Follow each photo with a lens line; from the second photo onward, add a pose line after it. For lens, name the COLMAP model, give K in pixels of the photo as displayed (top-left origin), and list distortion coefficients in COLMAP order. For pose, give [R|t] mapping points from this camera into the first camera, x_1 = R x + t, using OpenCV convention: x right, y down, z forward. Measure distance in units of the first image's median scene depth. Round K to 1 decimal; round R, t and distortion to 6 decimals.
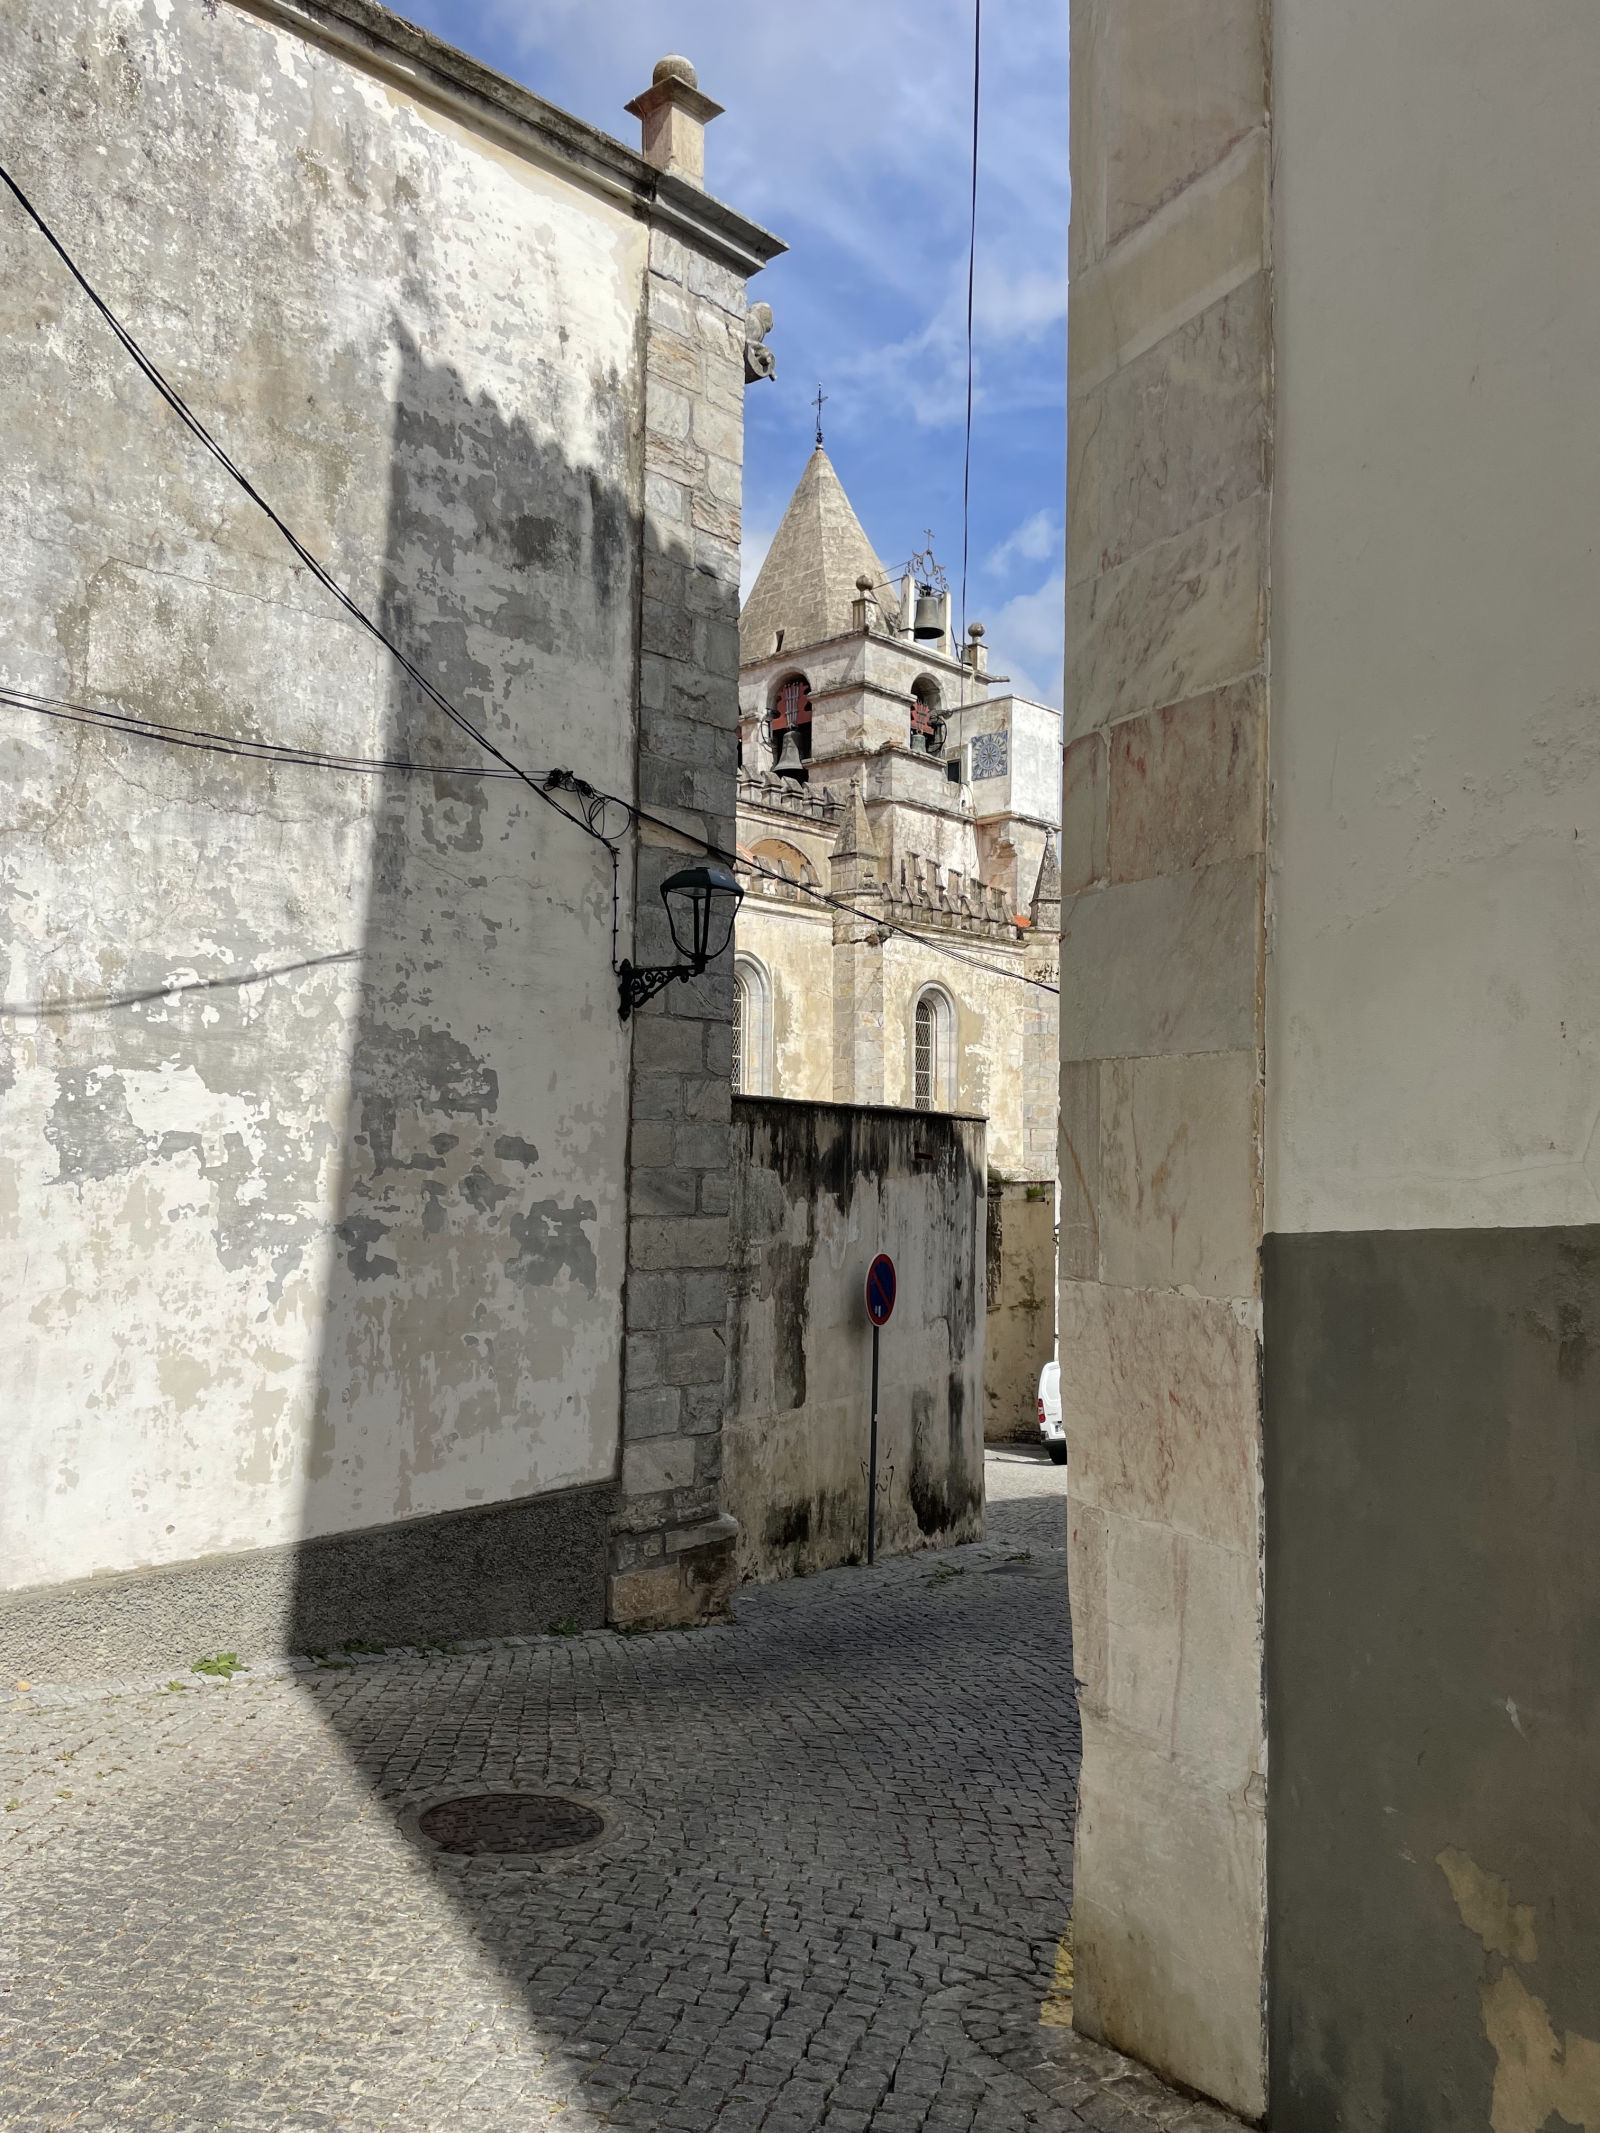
lens RADIAL K [[1450.0, 0, 800.0], [0, 1450.0, 1066.5], [0, 0, 1]] dist [0.064729, -0.001335]
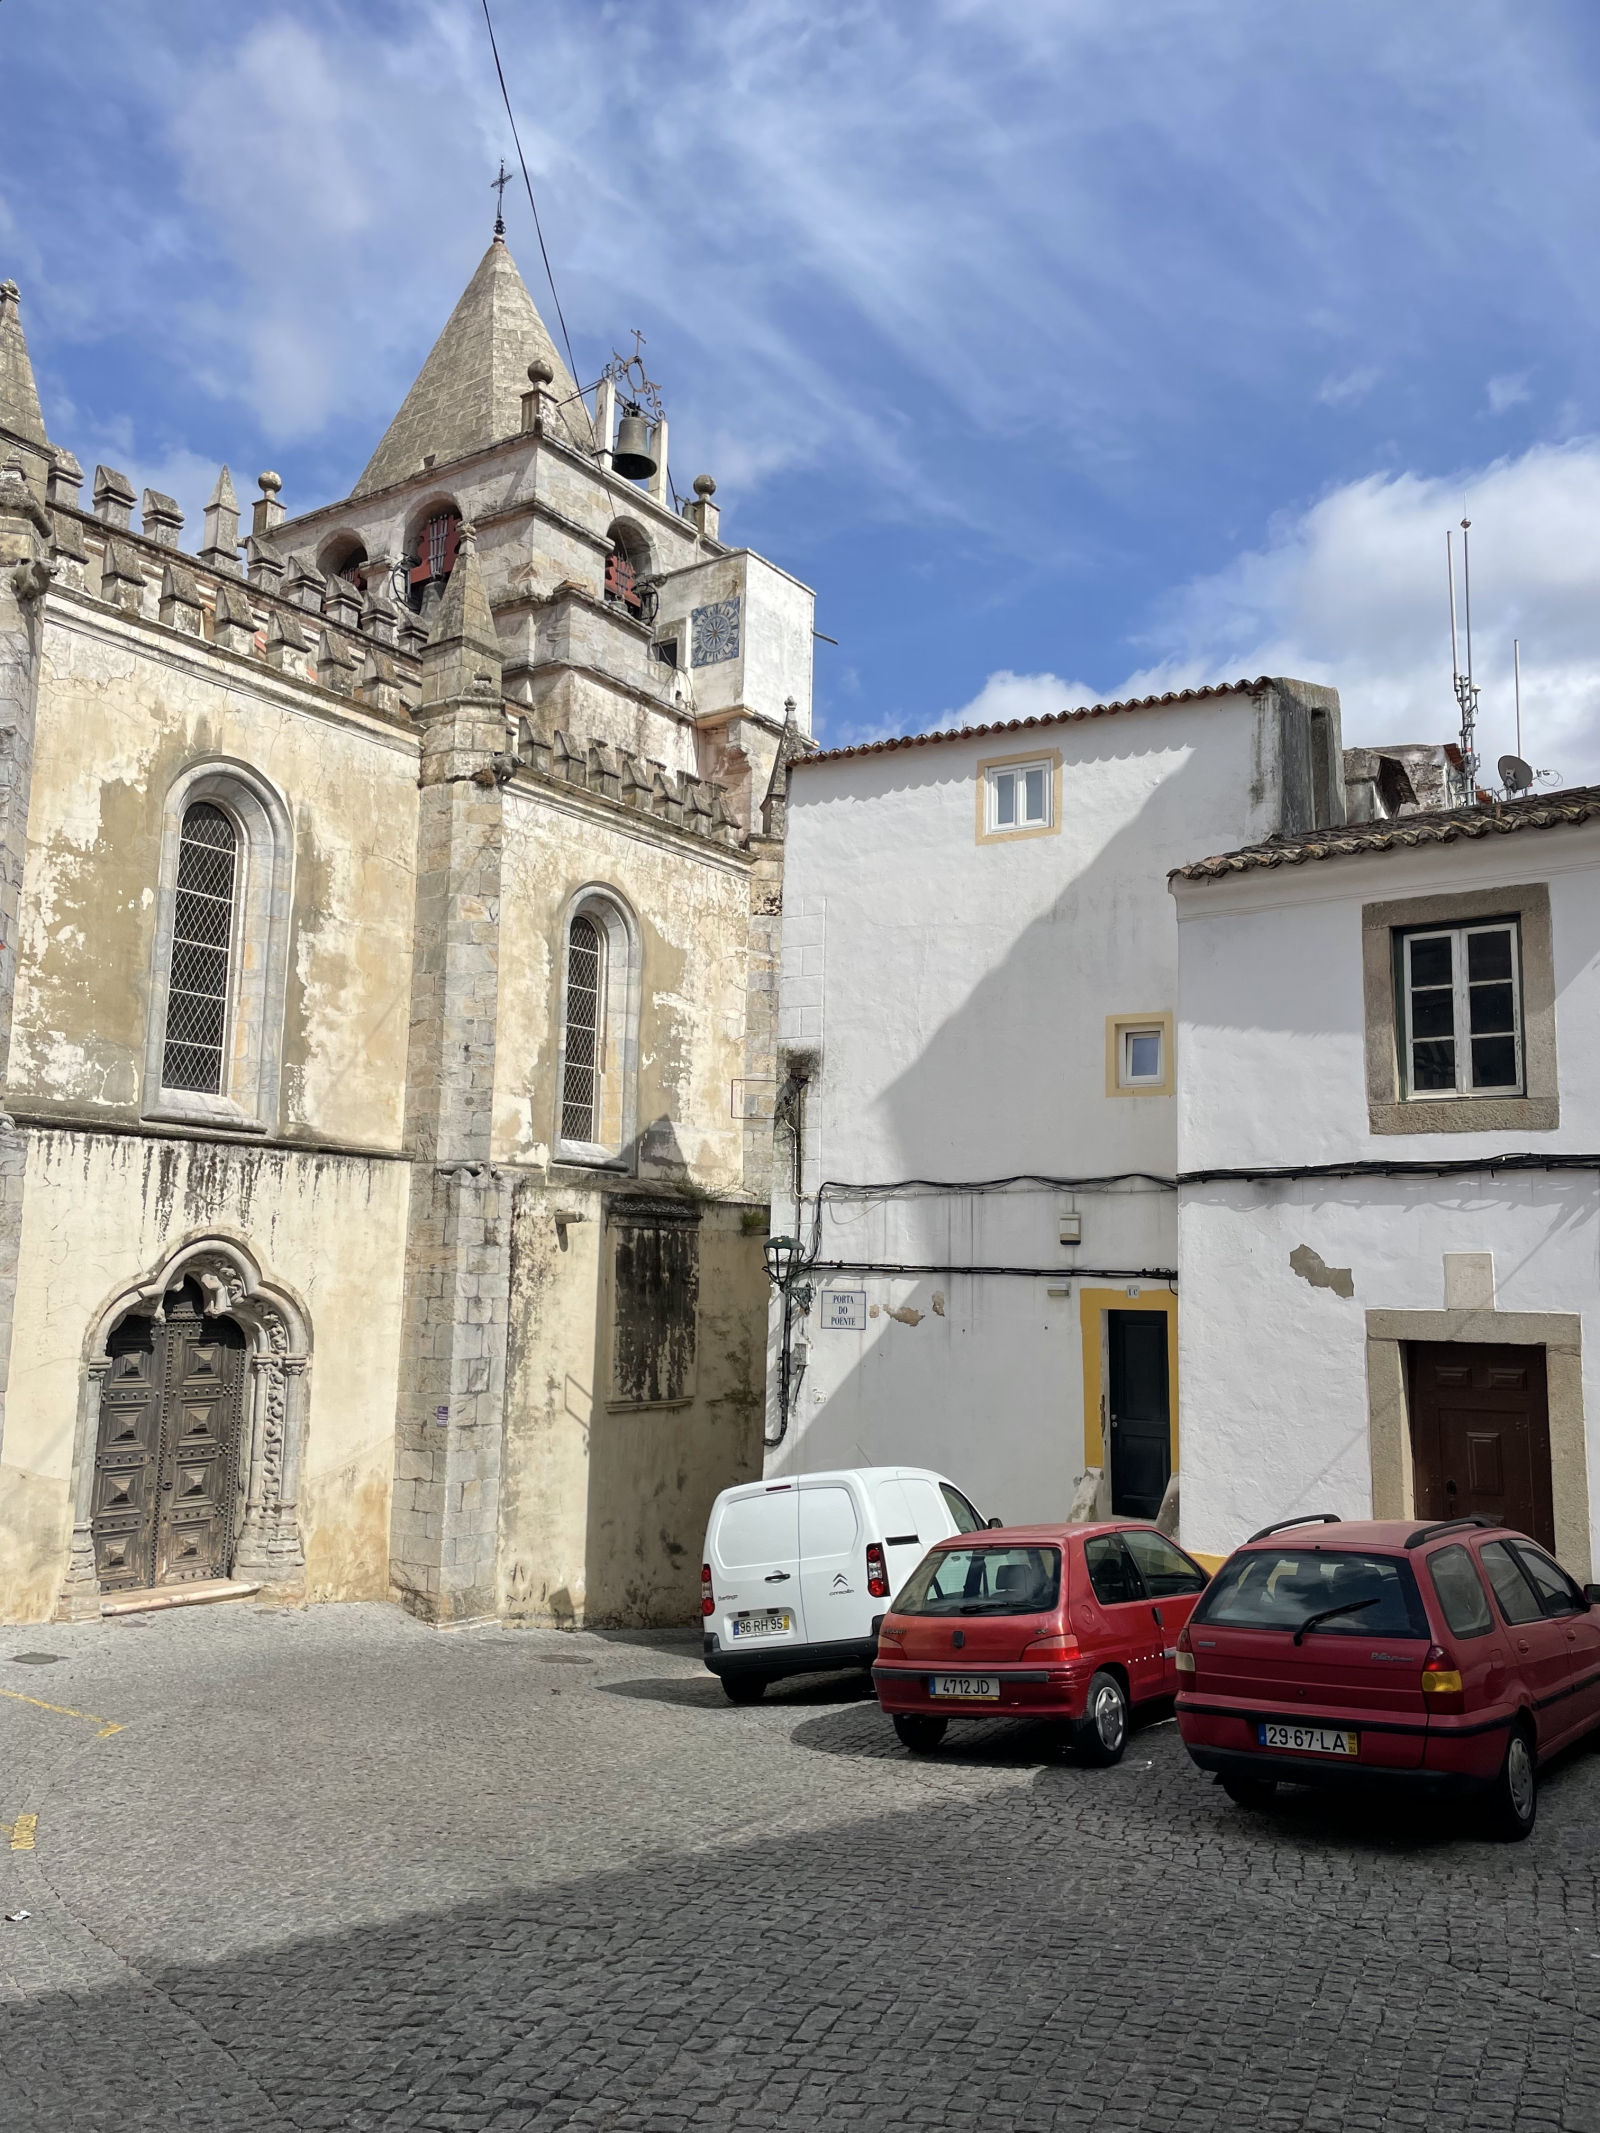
lens RADIAL K [[1450.0, 0, 800.0], [0, 1450.0, 1066.5], [0, 0, 1]] dist [0.064729, -0.001335]
pose [[0.988894, 0.027525, 0.146053, 0.074809], [-0.014301, 0.995763, -0.090834, 0.066944], [-0.147935, 0.087736, 0.985098, 0.314359]]
